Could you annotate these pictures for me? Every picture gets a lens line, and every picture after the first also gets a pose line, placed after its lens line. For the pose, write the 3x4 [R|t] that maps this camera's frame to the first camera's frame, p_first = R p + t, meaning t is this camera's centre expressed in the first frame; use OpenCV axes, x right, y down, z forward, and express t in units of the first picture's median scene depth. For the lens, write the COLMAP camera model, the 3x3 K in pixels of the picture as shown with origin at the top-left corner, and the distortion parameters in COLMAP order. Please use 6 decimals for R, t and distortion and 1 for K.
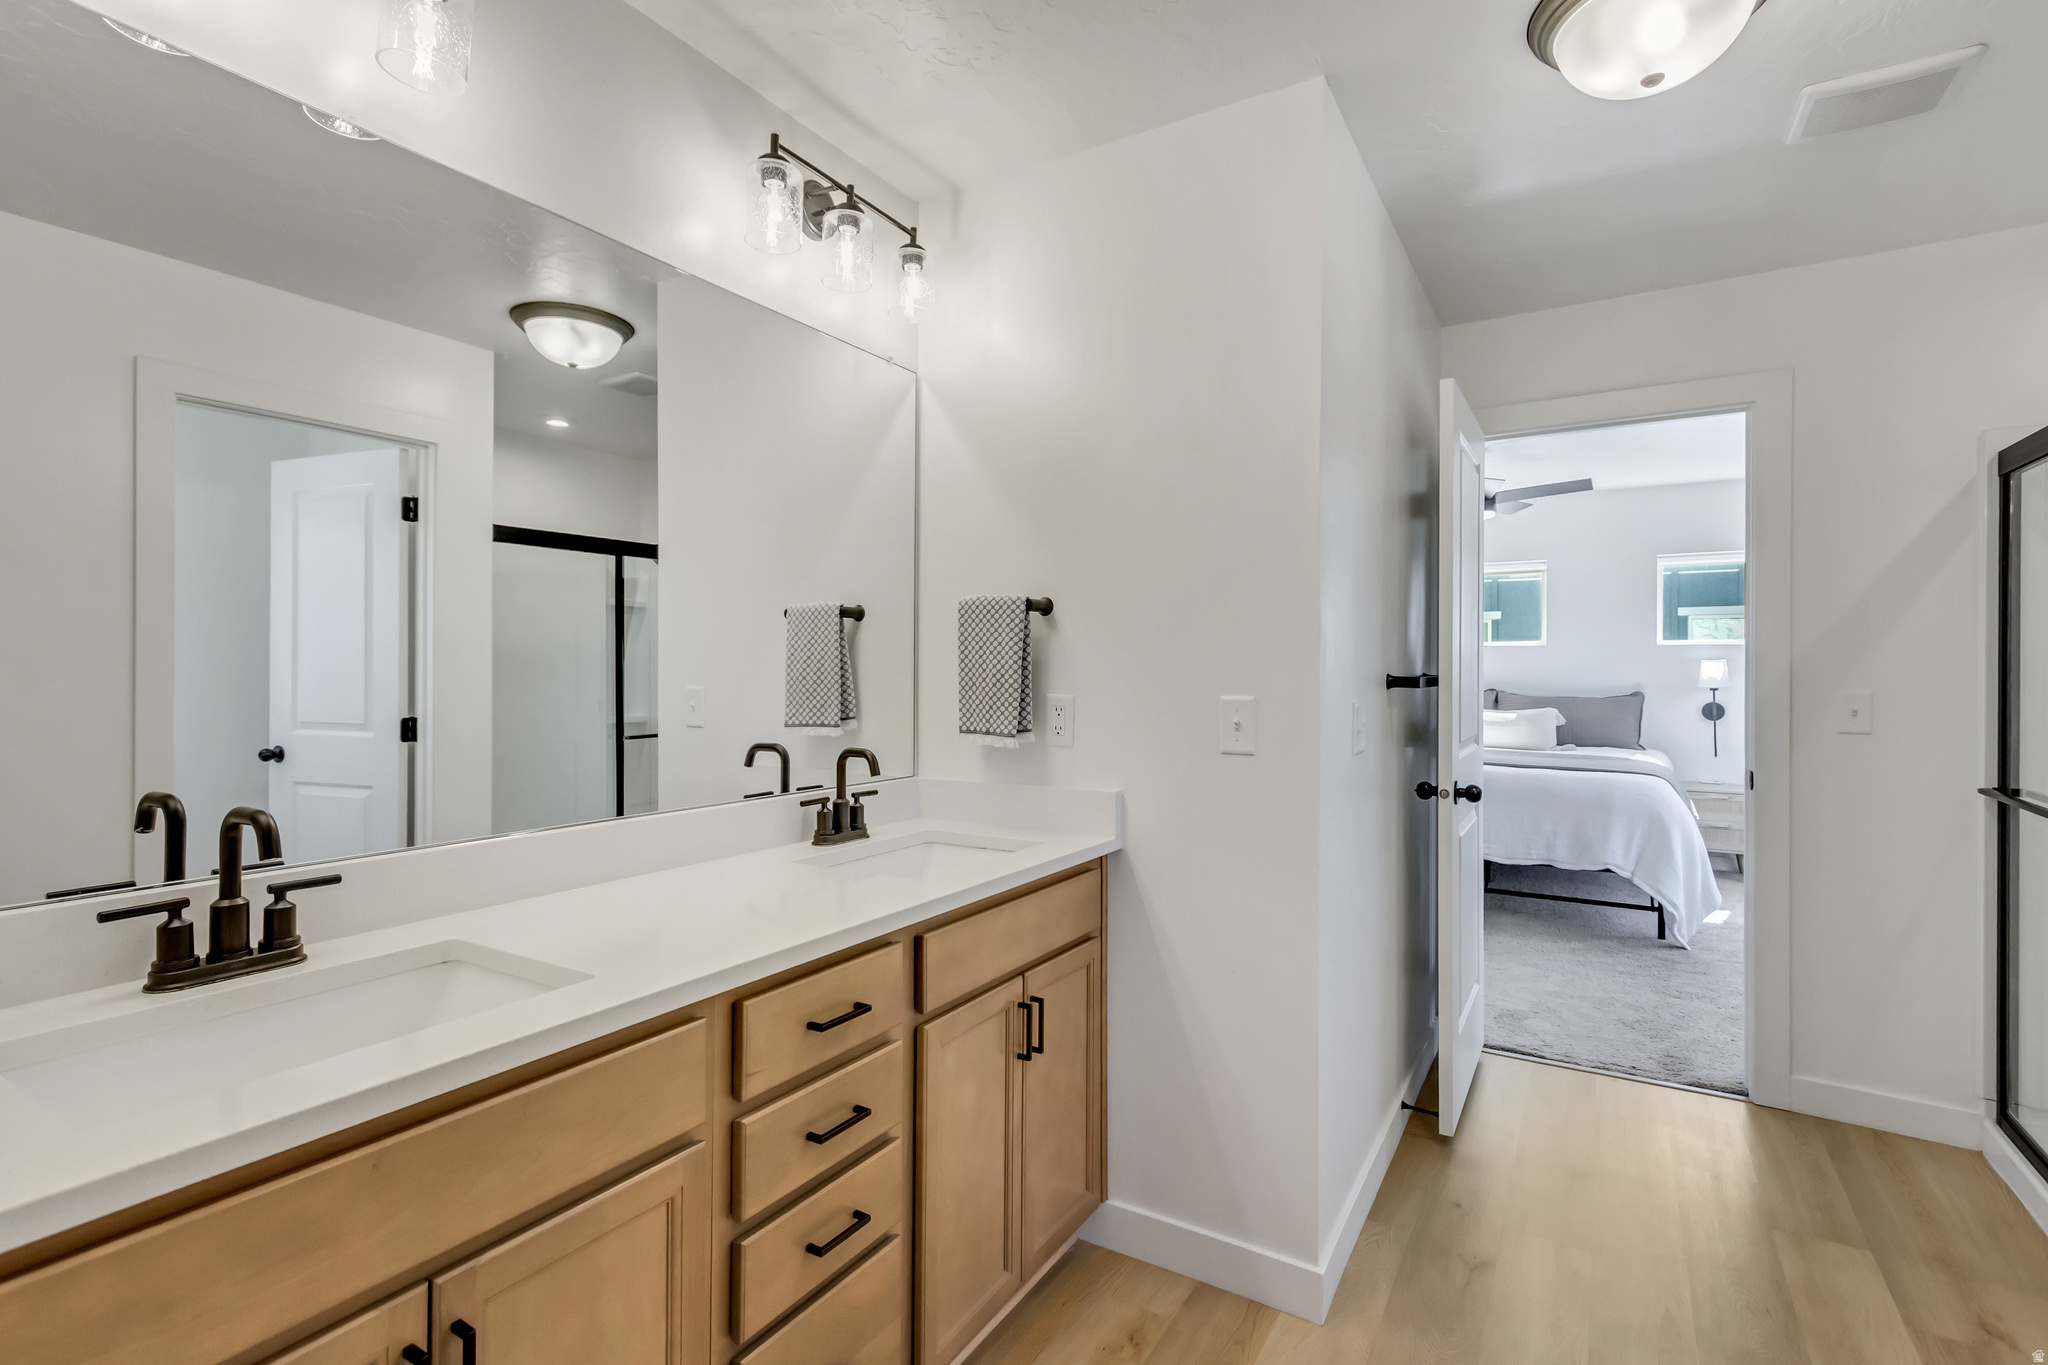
lens RADIAL K [[949.9, 0, 1014.2], [0, 949.9, 660.8], [0, 0, 1]] dist [0.002282, 0.000195]
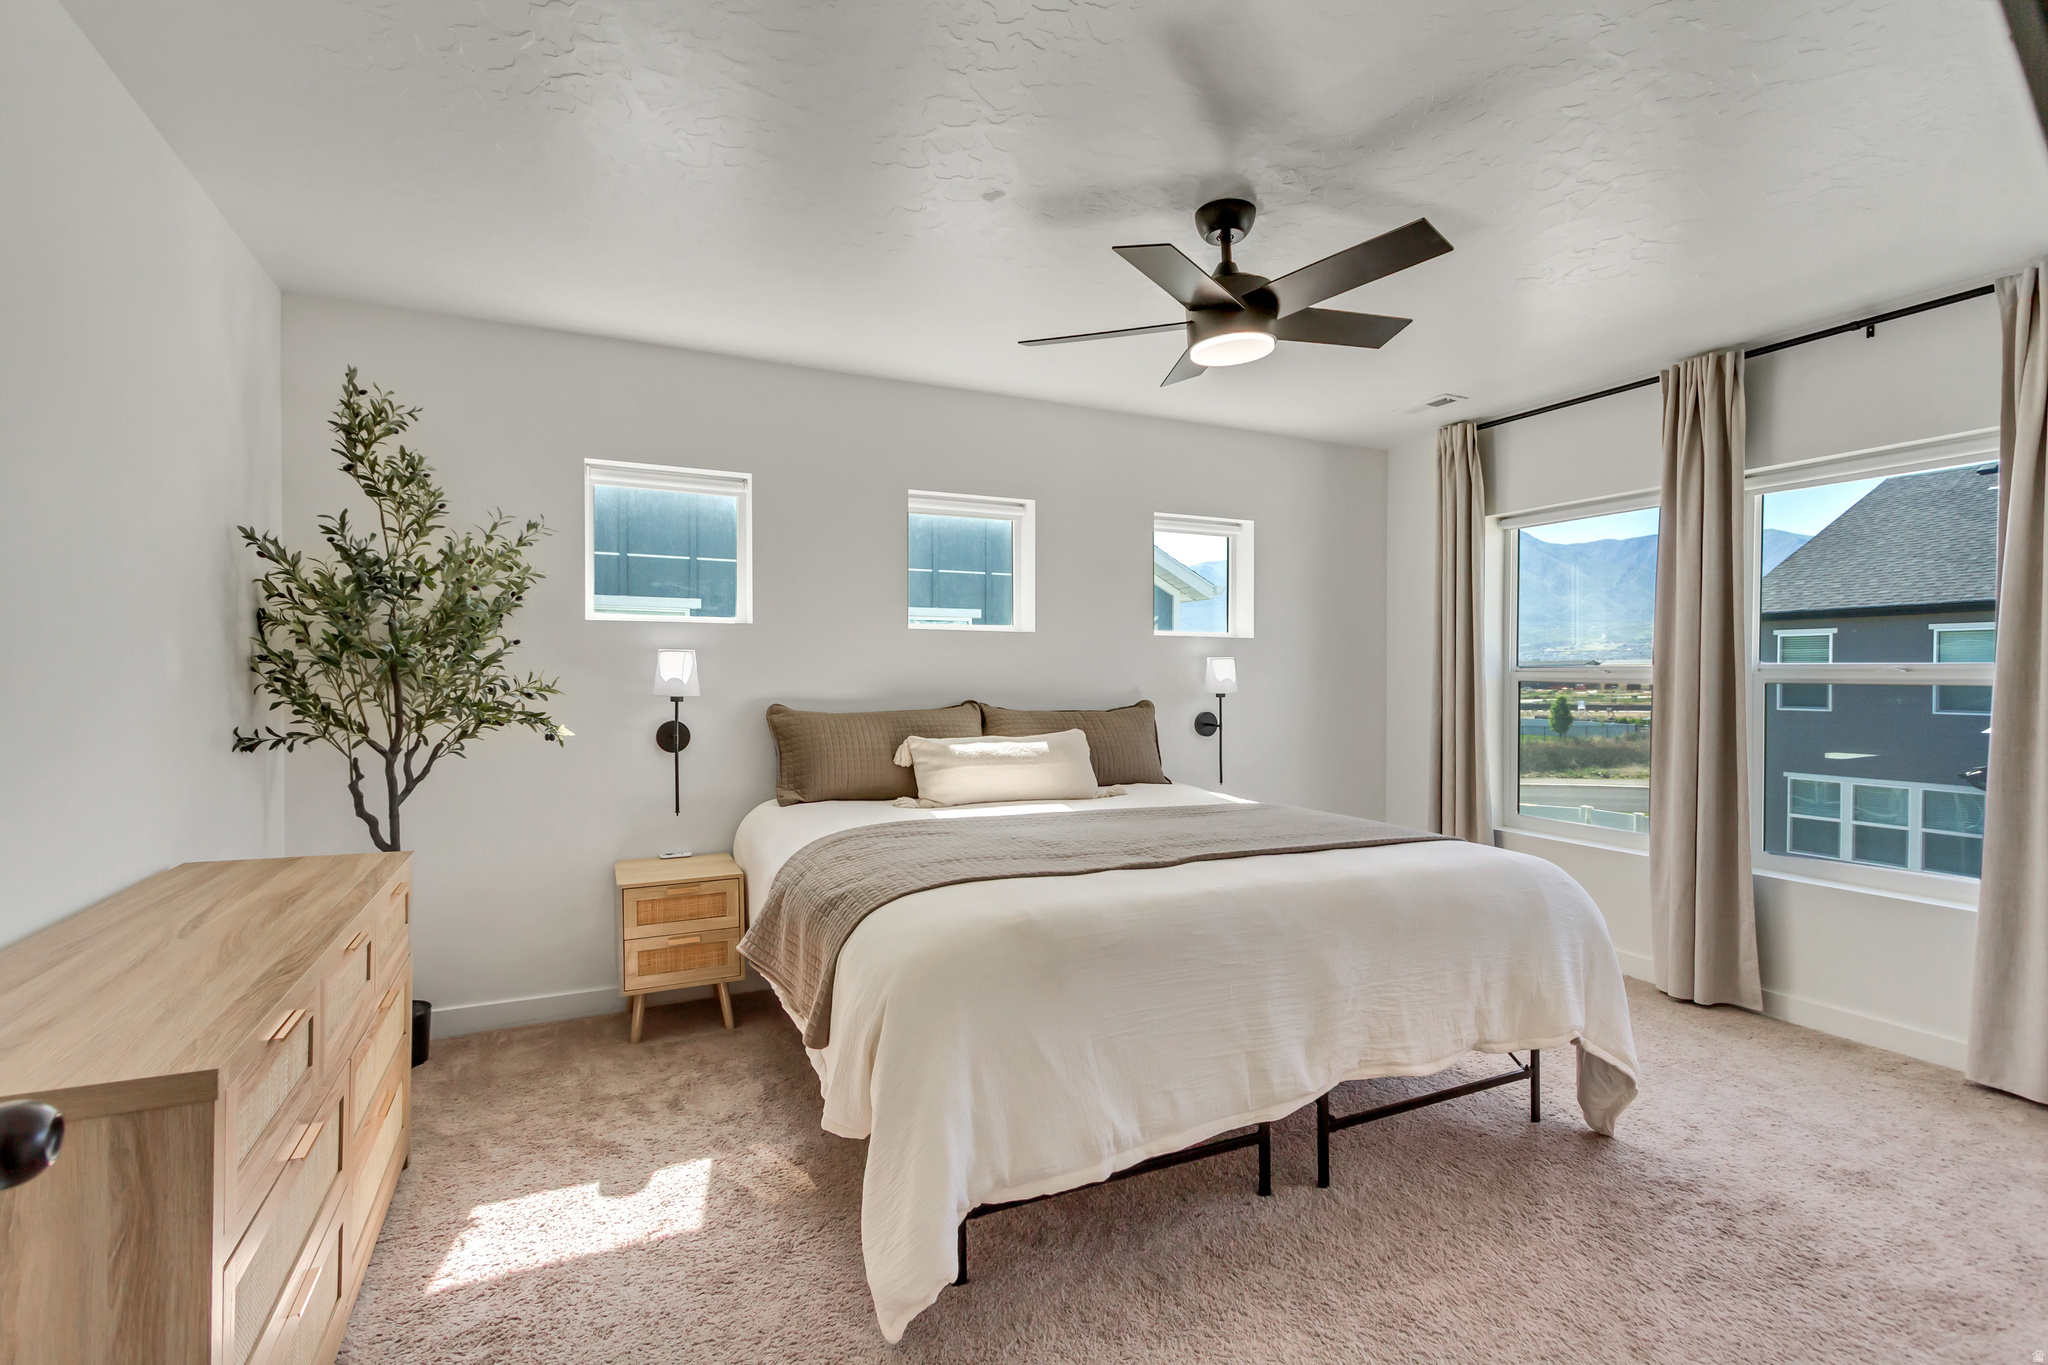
lens RADIAL K [[949.9, 0, 1029.3], [0, 949.9, 683.7], [0, 0, 1]] dist [0.002282, 0.000195]
pose [[0.535489, -0.006089, 0.844521, 0.013678], [-0.005268, 0.999930, 0.010549, 0.013186], [-0.844526, -0.010098, 0.535419, 0.703287]]
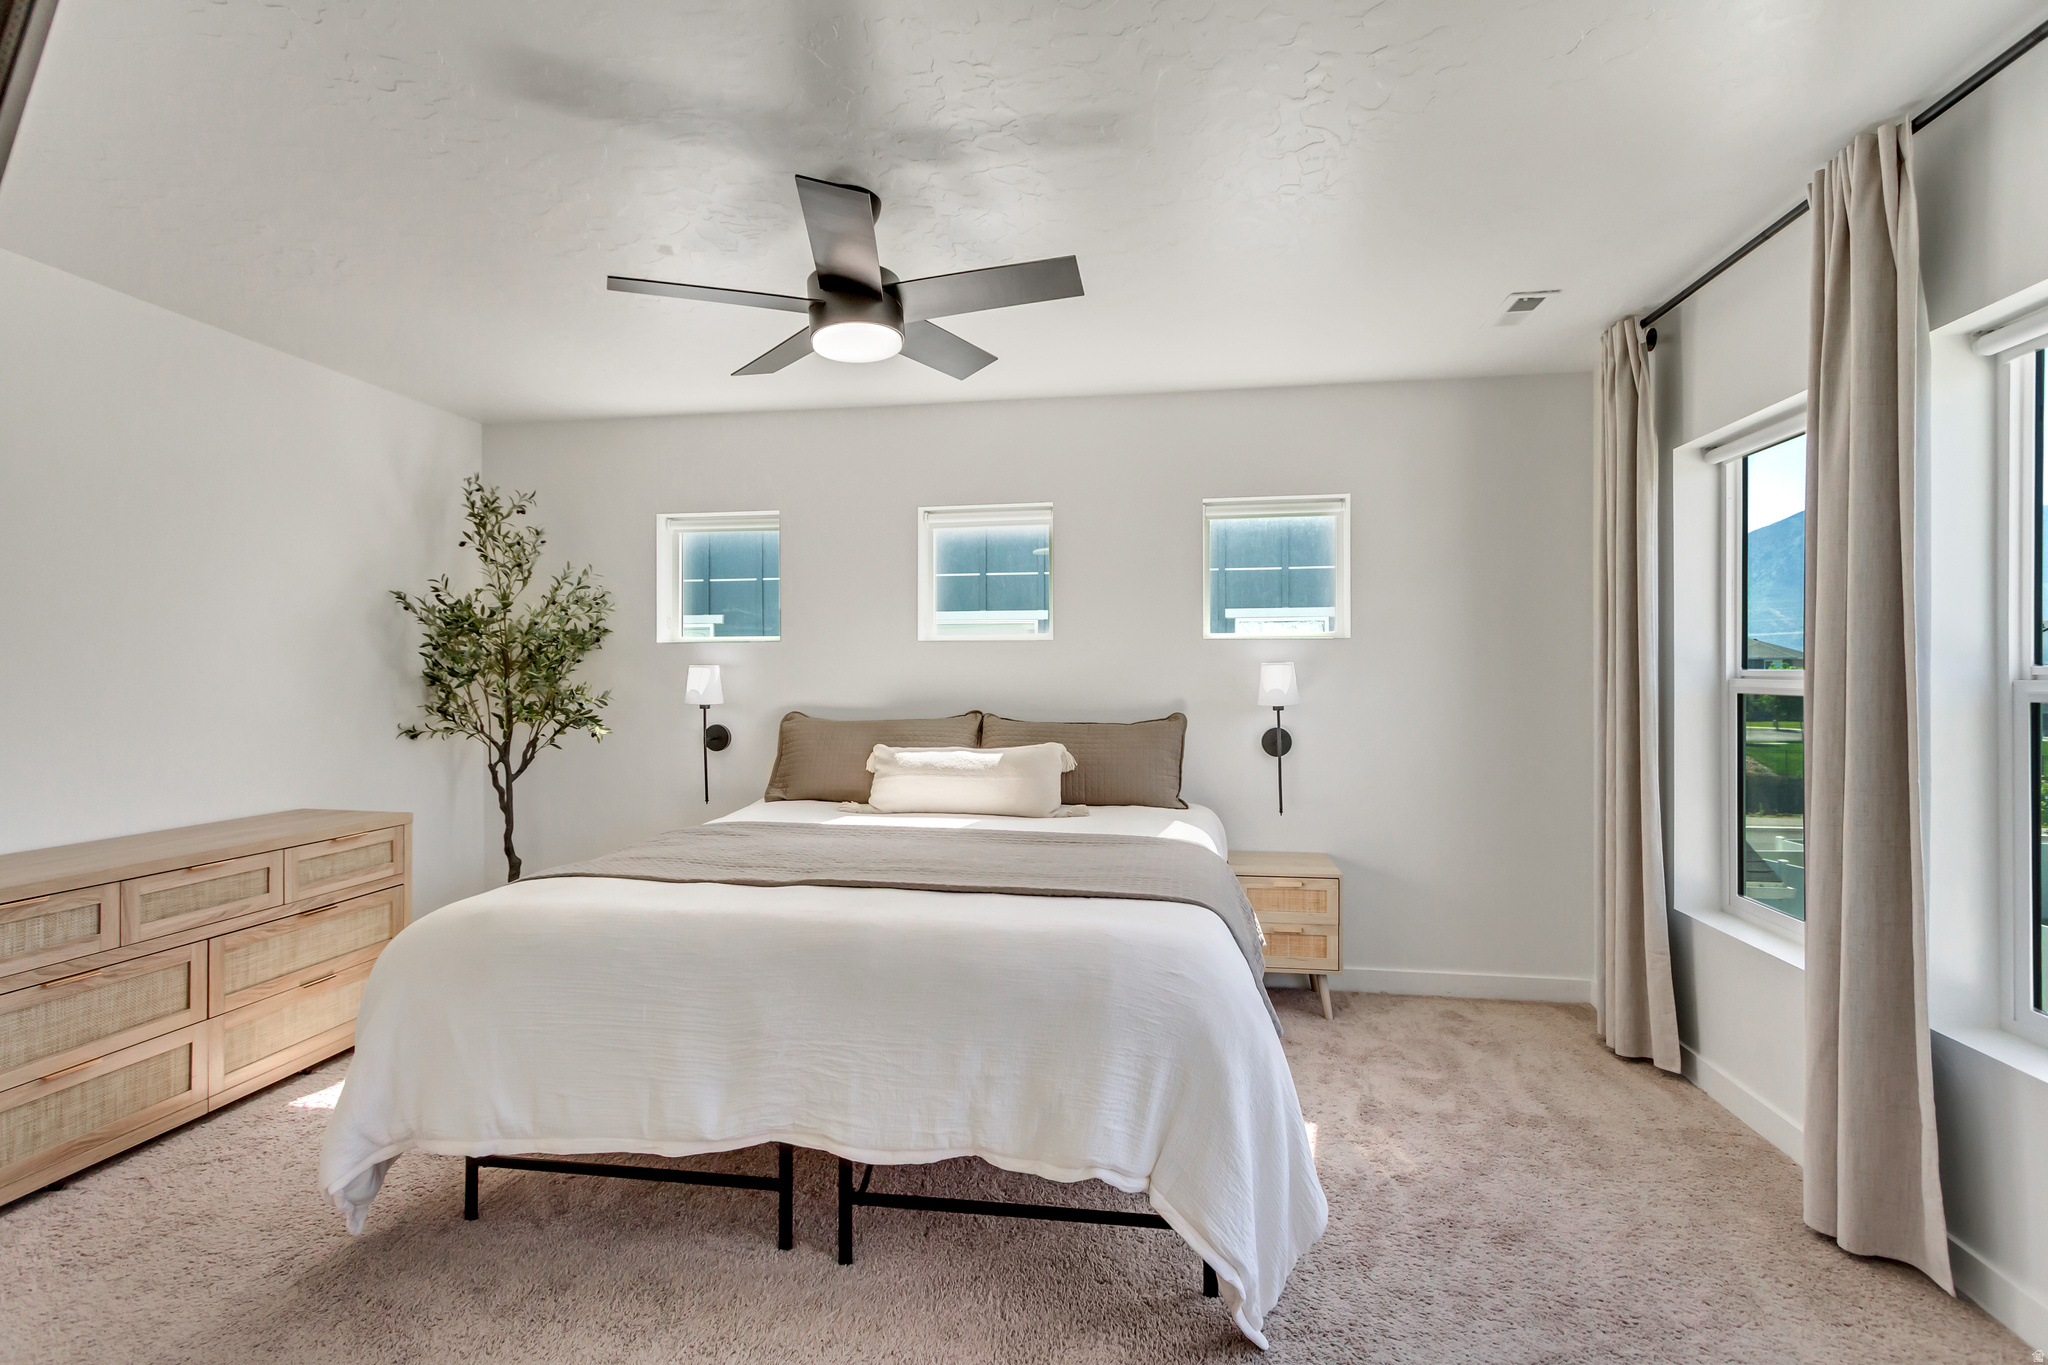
lens RADIAL K [[949.9, 0, 1026.2], [0, 949.9, 674.4], [0, 0, 1]] dist [0.002282, 0.000195]
pose [[0.918336, -0.001087, 0.395800, 0.319159], [0.001548, 0.999998, -0.000845, 0.007297], [-0.395799, 0.001389, 0.918336, 0.468525]]
